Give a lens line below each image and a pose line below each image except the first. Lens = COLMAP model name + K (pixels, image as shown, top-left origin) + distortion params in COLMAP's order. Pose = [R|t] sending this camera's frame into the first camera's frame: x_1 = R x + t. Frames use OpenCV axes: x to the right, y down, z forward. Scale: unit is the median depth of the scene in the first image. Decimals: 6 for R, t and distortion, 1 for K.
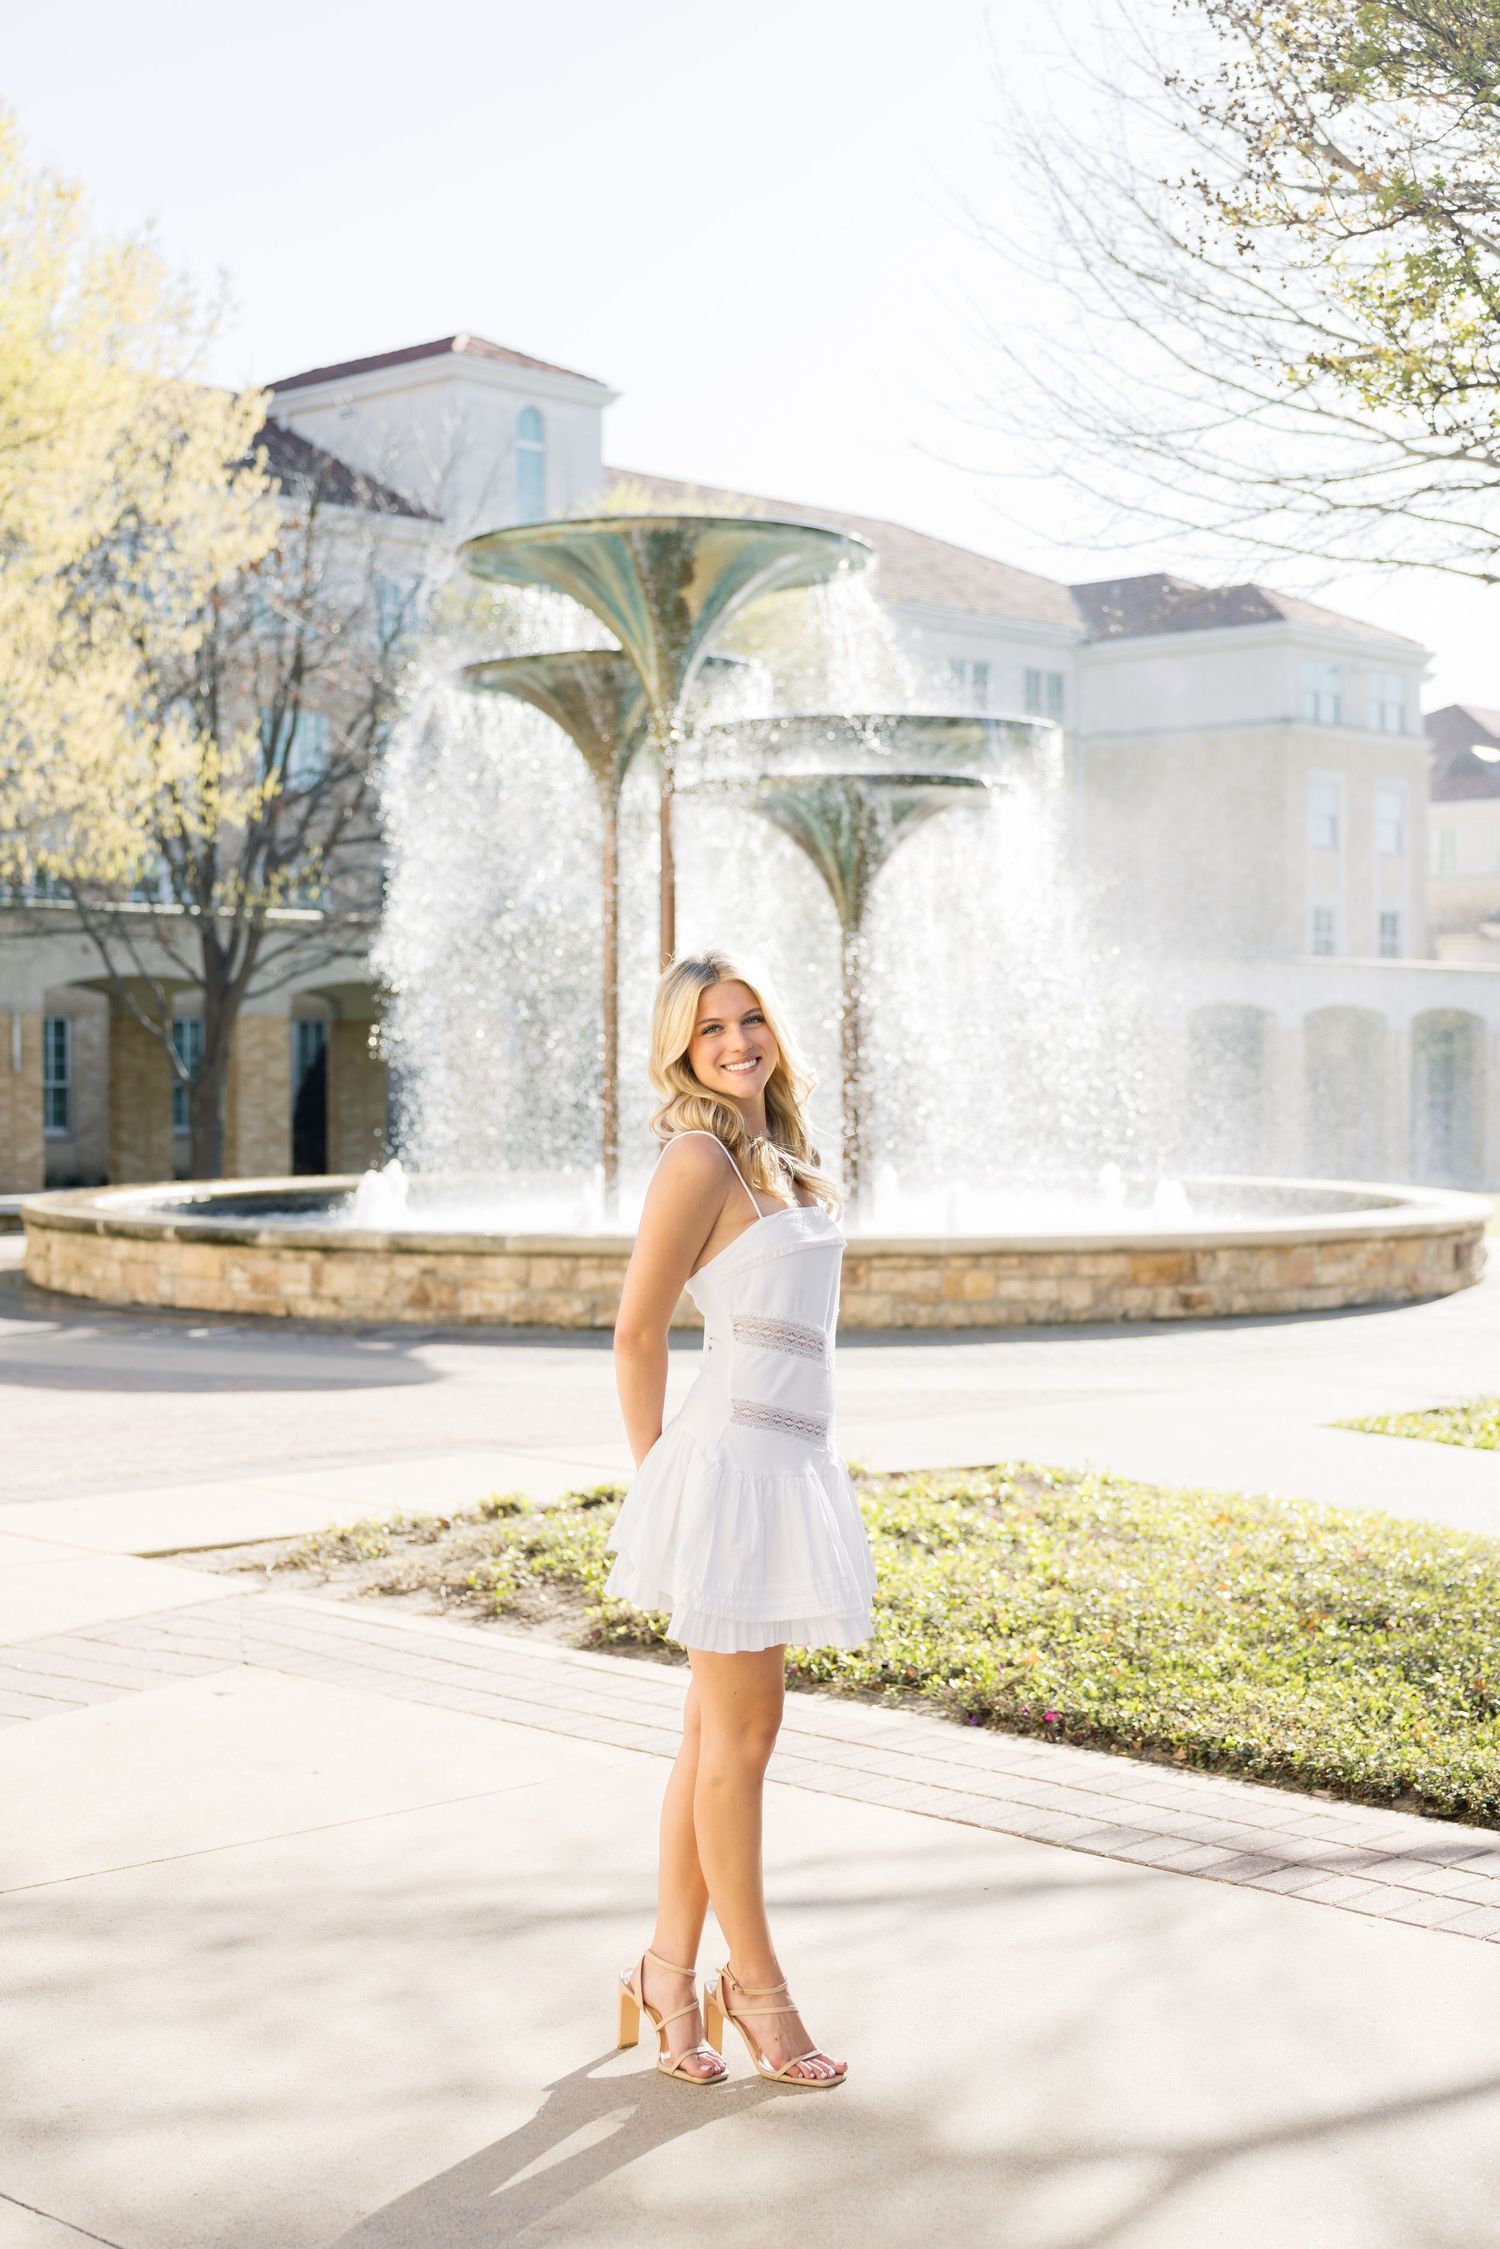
lens RADIAL K [[3147.0, 0, 750.0], [0, 3147.0, 1124.5], [0, 0, 1]] dist [0.011372, 0.005779]
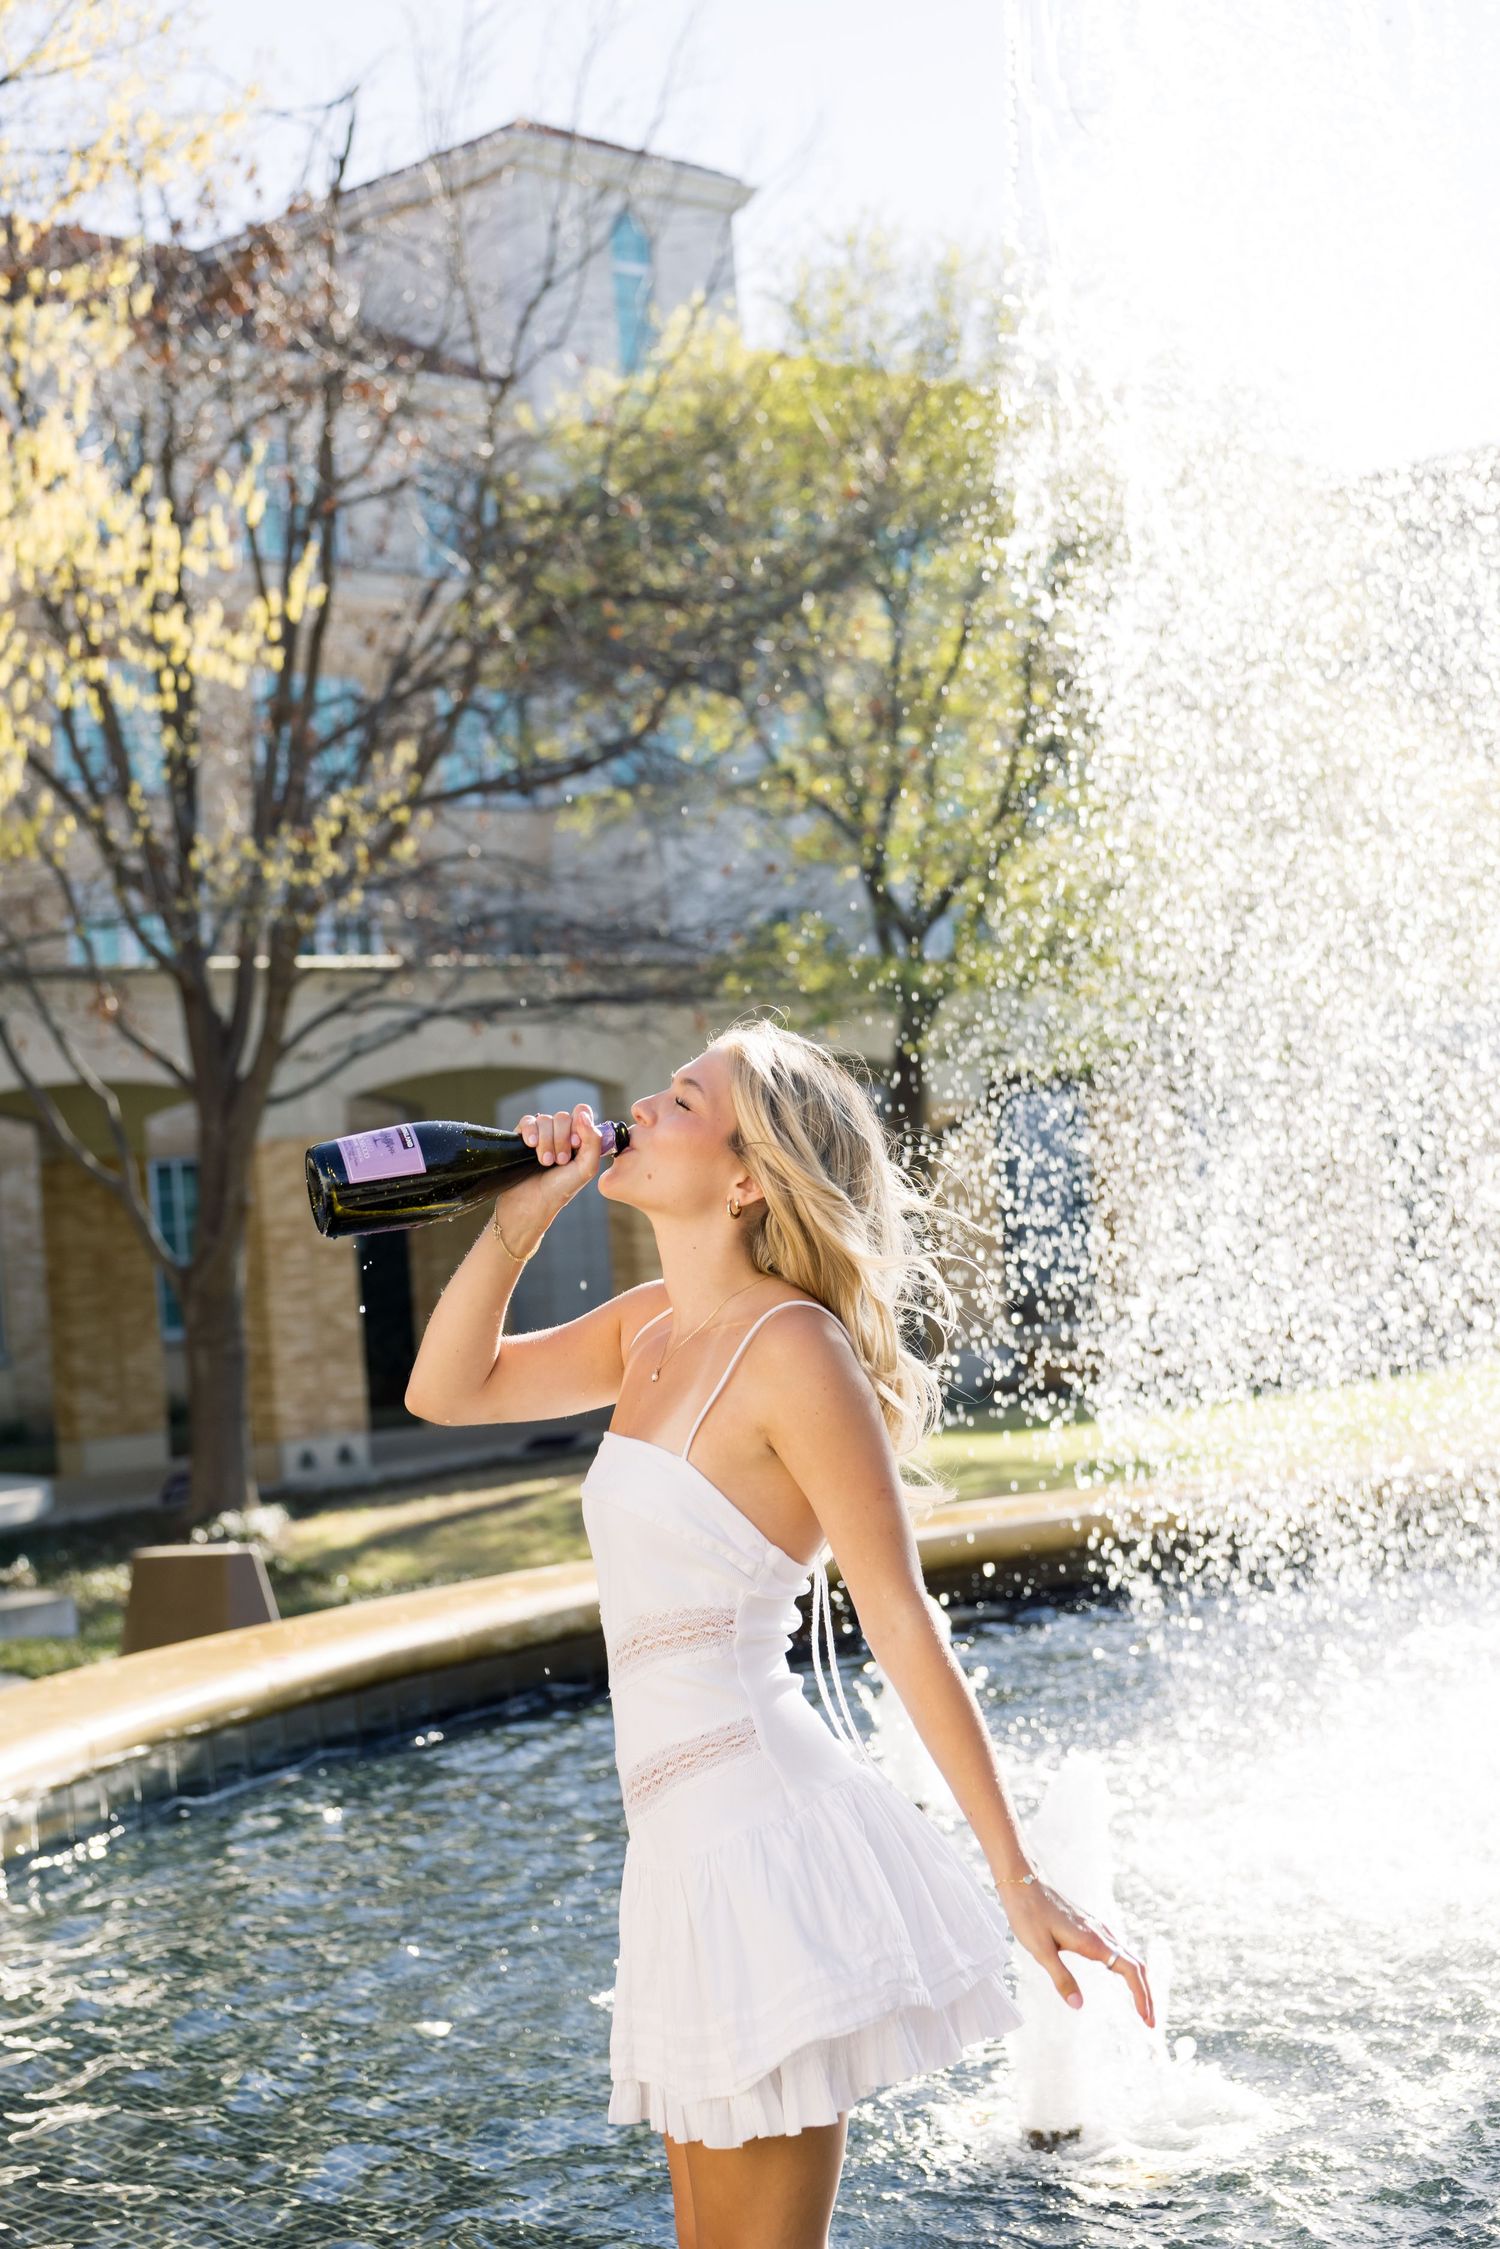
lens RADIAL K [[3379.5, 0, 750.0], [0, 3379.5, 1124.5], [0, 0, 1]] dist [-0.004241, -0.007300]
pose [[0.997104, -0.074804, -0.013724, -0.142335], [0.074260, 0.996567, -0.036613, -0.018720], [0.016416, 0.035488, 0.999235, 0.852805]]
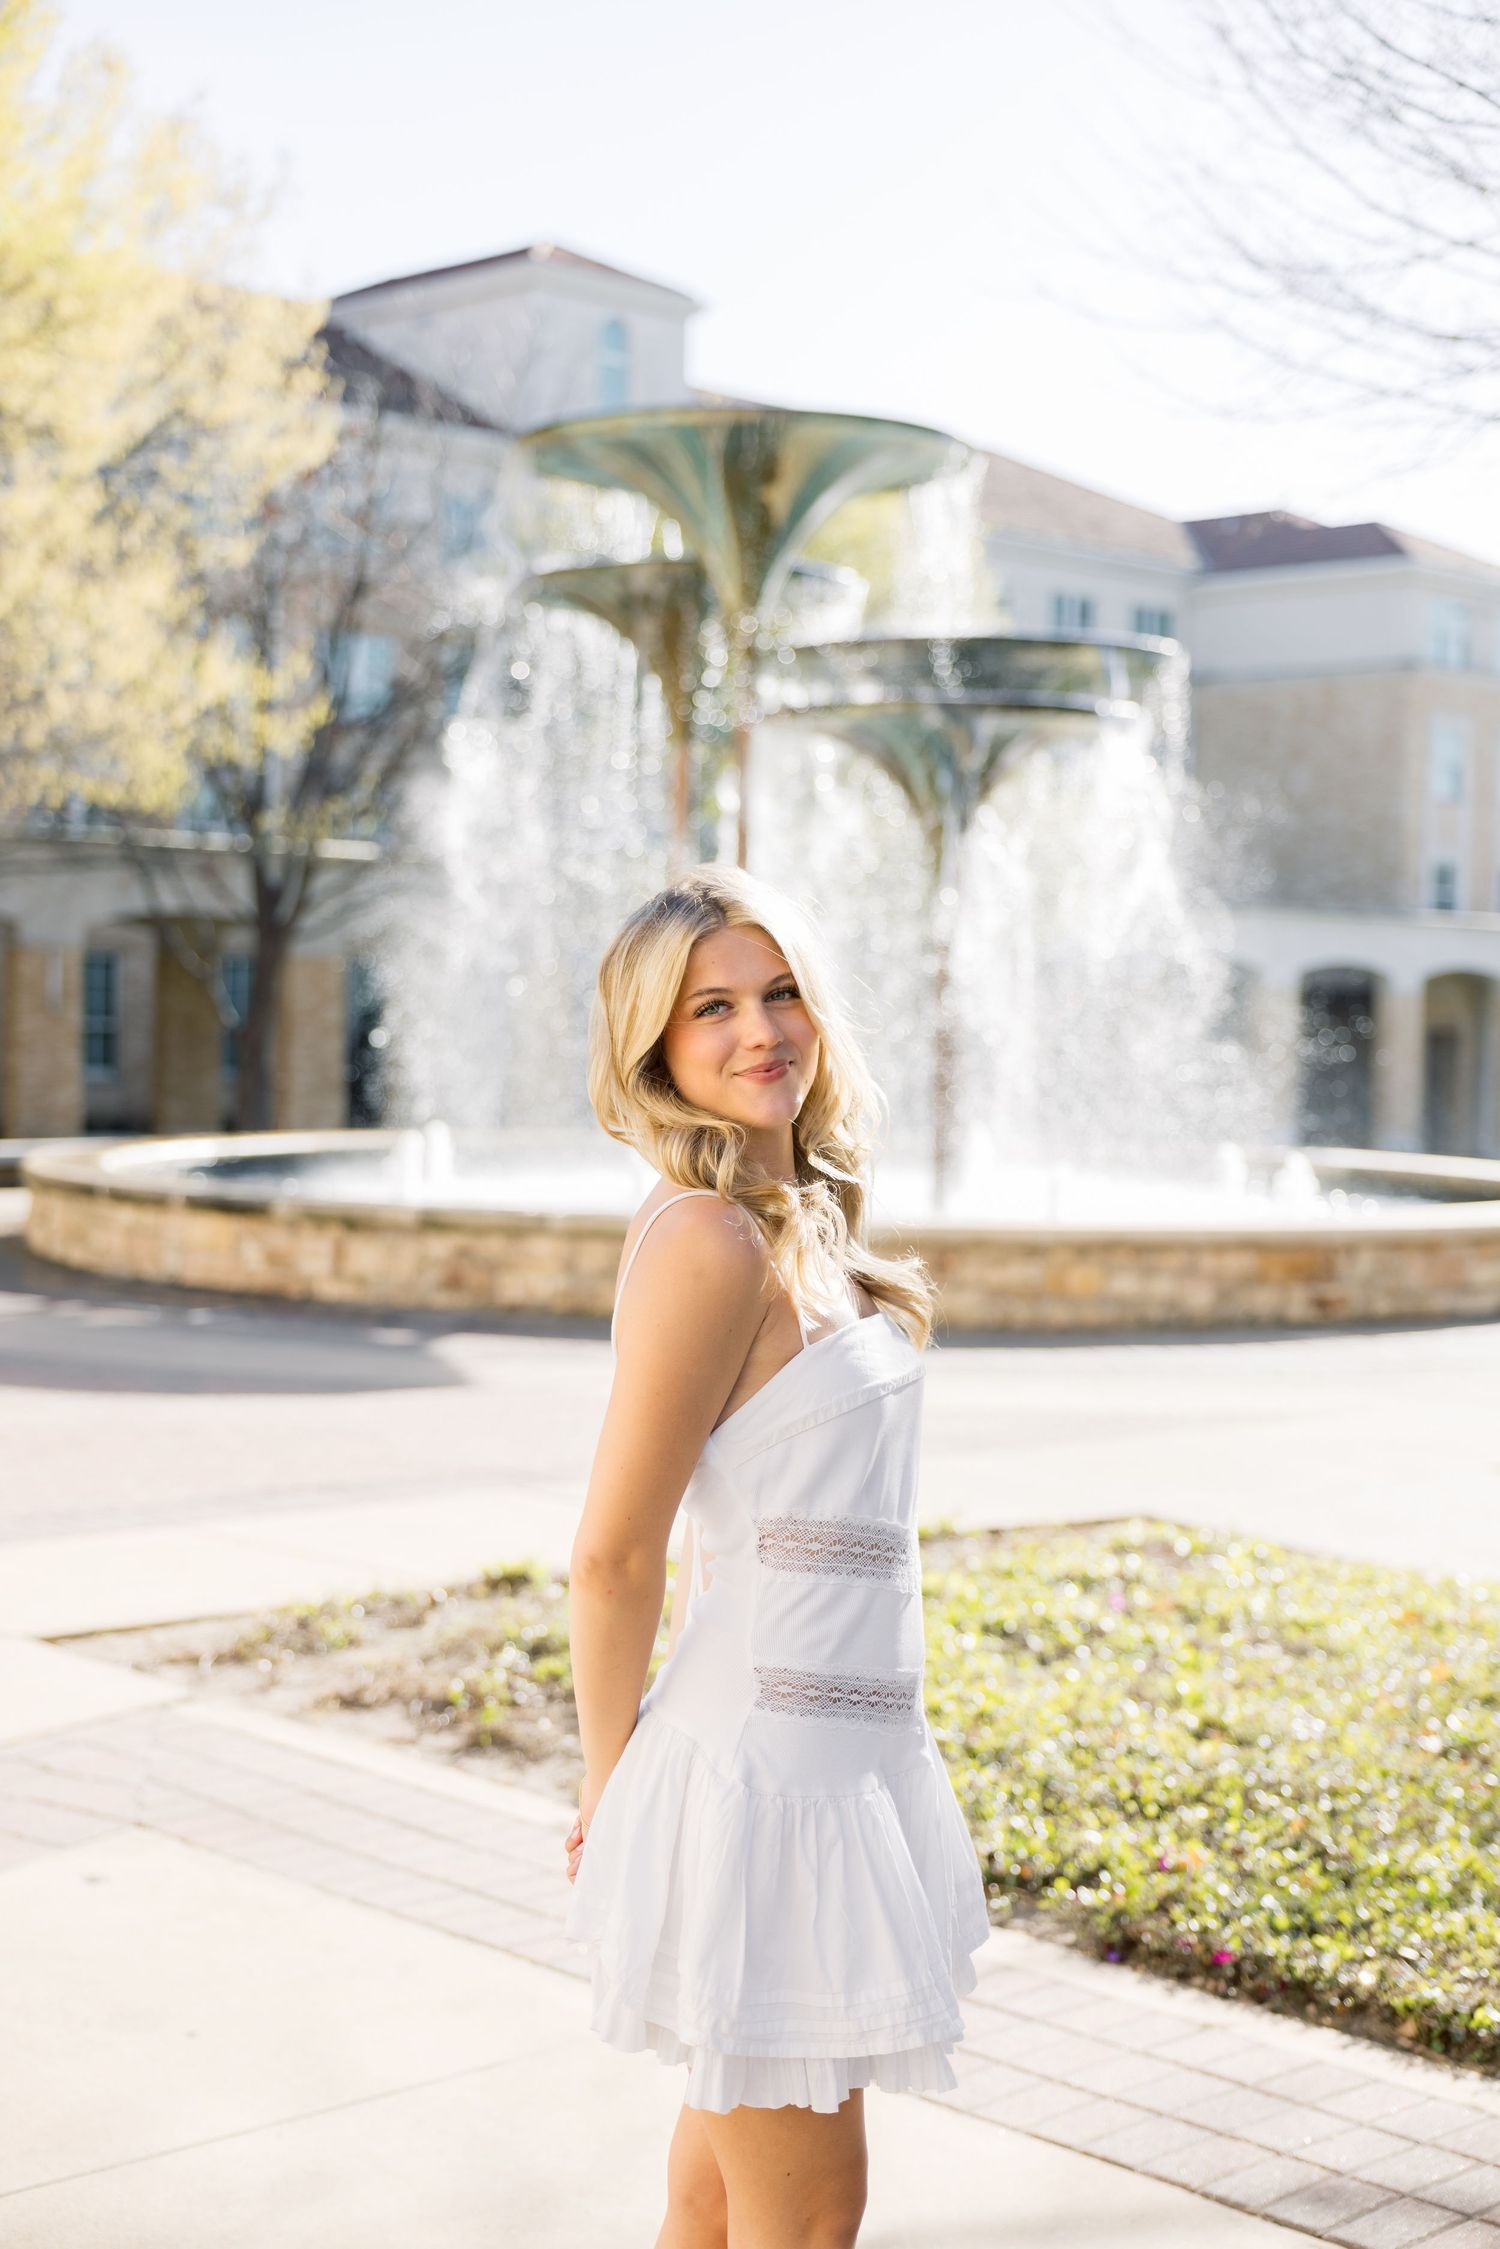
lens RADIAL K [[3196.8, 0, 750.0], [0, 3196.8, 1124.5], [0, 0, 1]] dist [-0.012516, -0.032392]
pose [[0.999473, 0.020198, -0.025395, 0.000785], [-0.019798, 0.999678, 0.015882, -0.004699], [0.025708, -0.015371, 0.999551, 0.101155]]
